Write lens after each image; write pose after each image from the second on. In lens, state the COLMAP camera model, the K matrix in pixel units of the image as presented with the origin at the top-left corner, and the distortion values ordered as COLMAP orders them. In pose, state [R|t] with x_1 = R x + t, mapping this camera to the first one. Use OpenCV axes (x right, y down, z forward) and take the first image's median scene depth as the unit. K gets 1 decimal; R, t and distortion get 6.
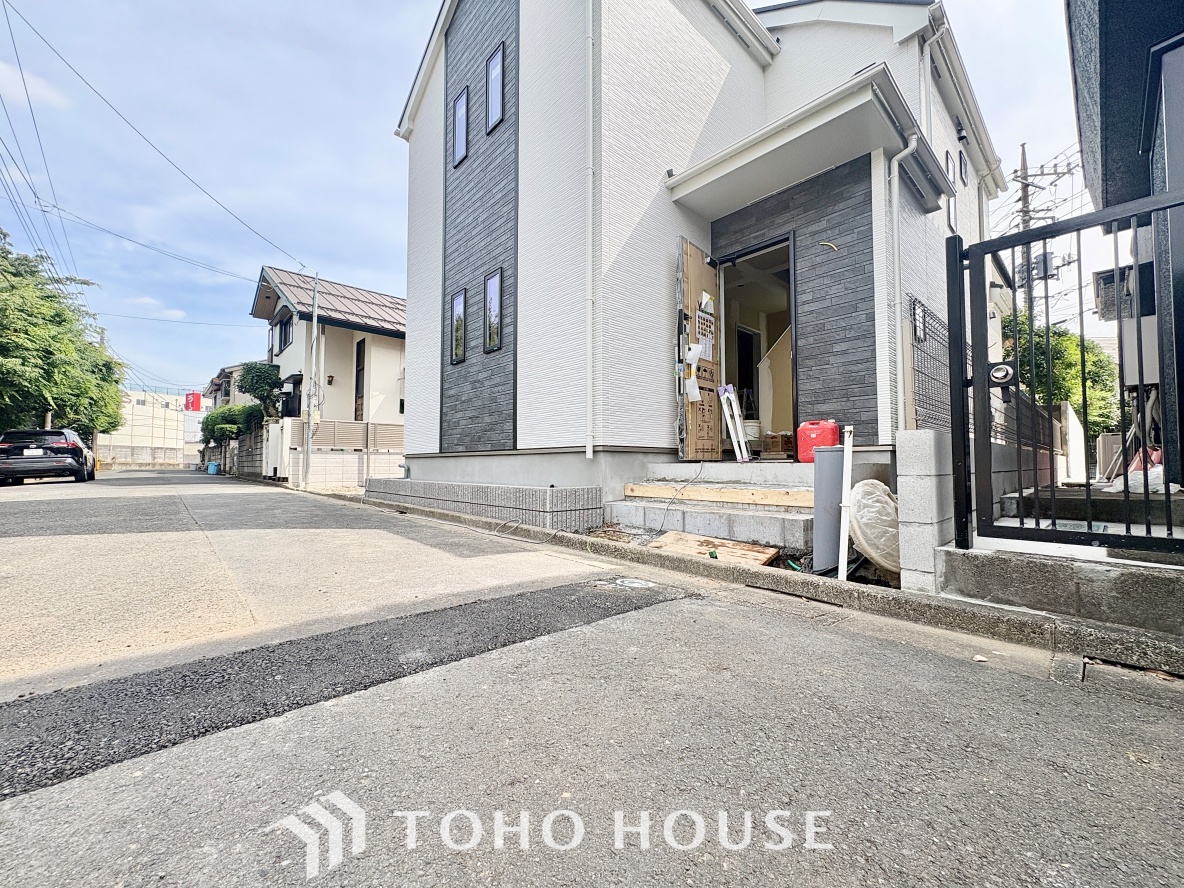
lens RADIAL K [[471.9, 0, 594.5], [0, 471.9, 446.3], [0, 0, 1]] dist [0.000978, 0.000292]
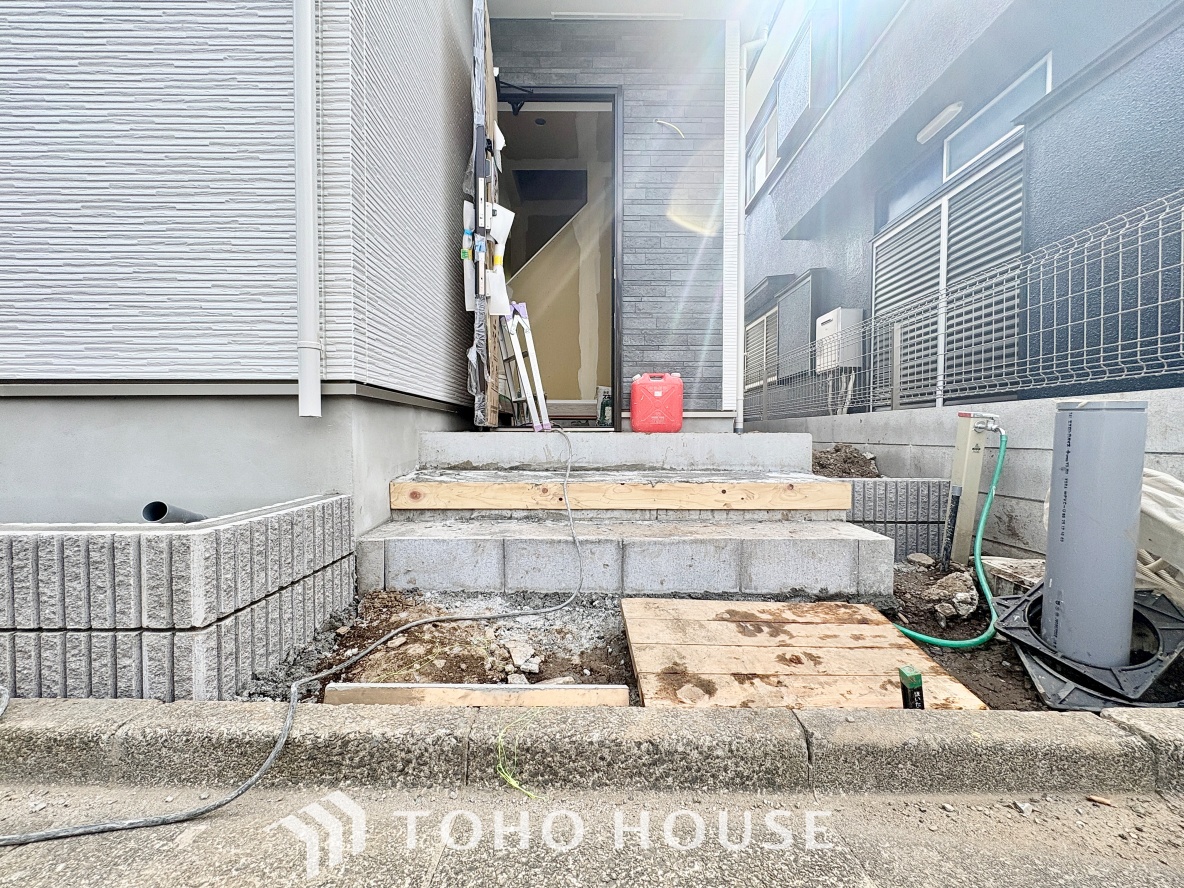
lens RADIAL K [[471.9, 0, 590.8], [0, 471.9, 444.4], [0, 0, 1]] dist [0.000978, 0.000292]
pose [[0.678105, -0.013298, 0.734845, -0.124789], [-0.031904, 0.998361, 0.047508, 0.023075], [-0.734272, -0.055660, 0.676570, 0.616686]]
